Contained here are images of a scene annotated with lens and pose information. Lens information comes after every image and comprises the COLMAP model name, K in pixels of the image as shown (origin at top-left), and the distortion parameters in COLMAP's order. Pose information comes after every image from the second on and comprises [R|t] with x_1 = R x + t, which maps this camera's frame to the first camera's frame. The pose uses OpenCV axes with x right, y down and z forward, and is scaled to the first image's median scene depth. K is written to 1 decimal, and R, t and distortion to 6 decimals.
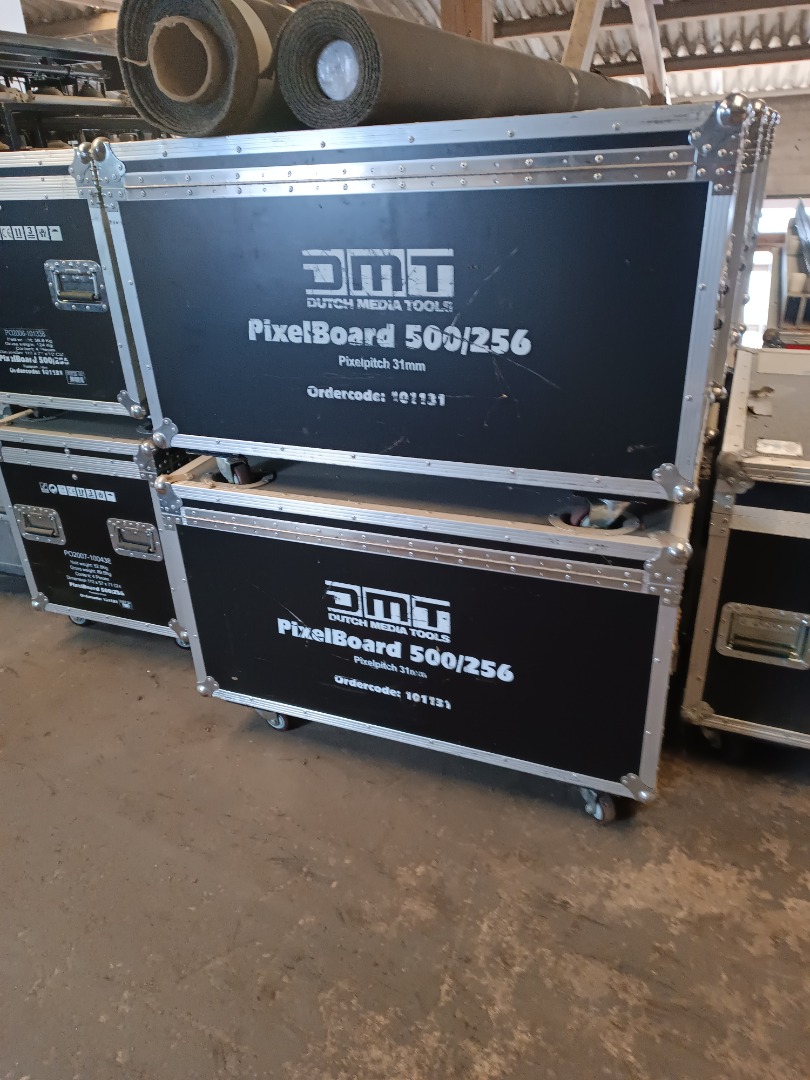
lens RADIAL K [[771.5, 0, 407.3], [0, 771.5, 540.8], [0, 0, 1]] dist [0.016191, -0.014210]
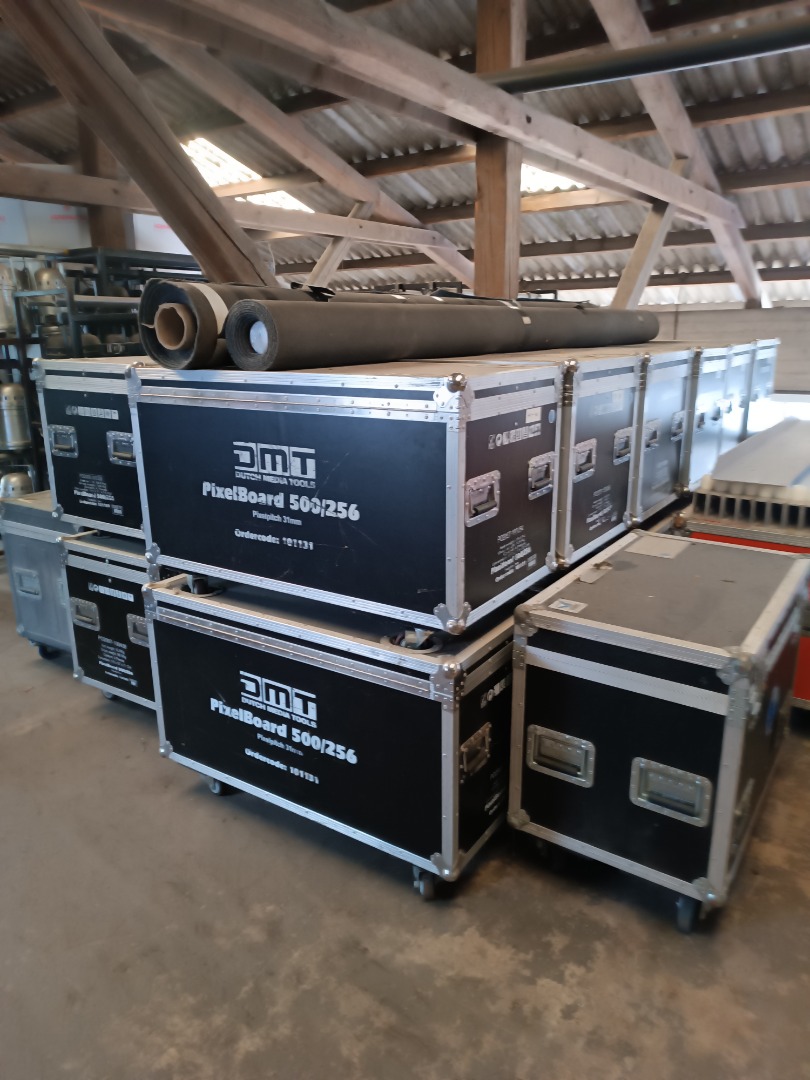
lens RADIAL K [[771.5, 0, 407.3], [0, 771.5, 540.8], [0, 0, 1]] dist [0.016191, -0.014210]
pose [[0.979228, 0.088948, -0.182211, 0.413481], [-0.122152, 0.976055, -0.179987, 0.037784], [0.161839, 0.198506, 0.966646, -0.309970]]
